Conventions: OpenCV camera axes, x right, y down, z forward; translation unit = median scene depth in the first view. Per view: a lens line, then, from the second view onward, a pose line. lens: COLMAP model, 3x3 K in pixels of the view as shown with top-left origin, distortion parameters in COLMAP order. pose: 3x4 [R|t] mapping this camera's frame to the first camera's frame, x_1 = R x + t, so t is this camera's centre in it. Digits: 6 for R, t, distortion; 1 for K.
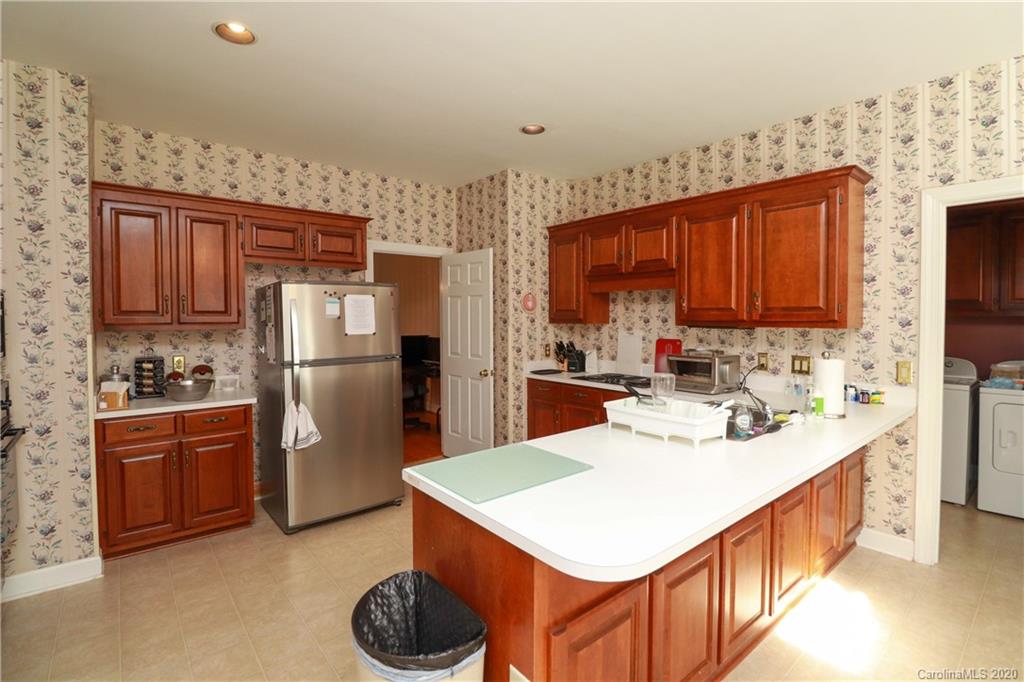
lens RADIAL K [[473.0, 0, 512.9], [0, 473.0, 331.0], [0, 0, 1]] dist [-0.007617, -0.009008]
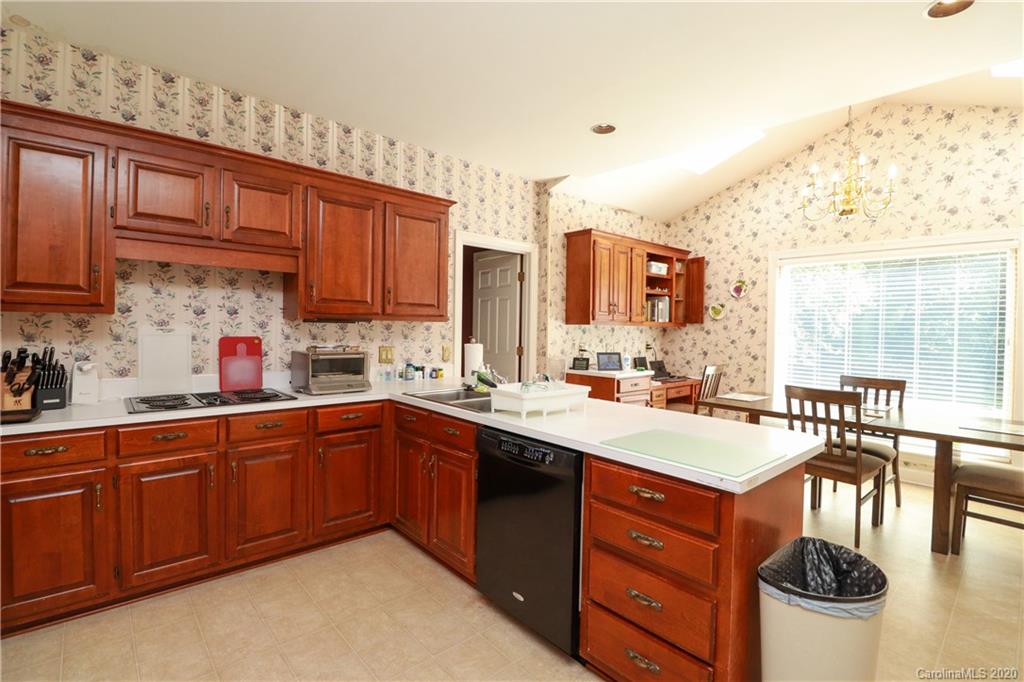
lens RADIAL K [[473.0, 0, 512.1], [0, 473.0, 326.8], [0, 0, 1]] dist [-0.007617, -0.009008]
pose [[-0.031939, -0.000319, 0.999490, -0.505311], [0.014774, 0.999891, 0.000791, 0.007977], [-0.999381, 0.014792, -0.031931, 0.686996]]
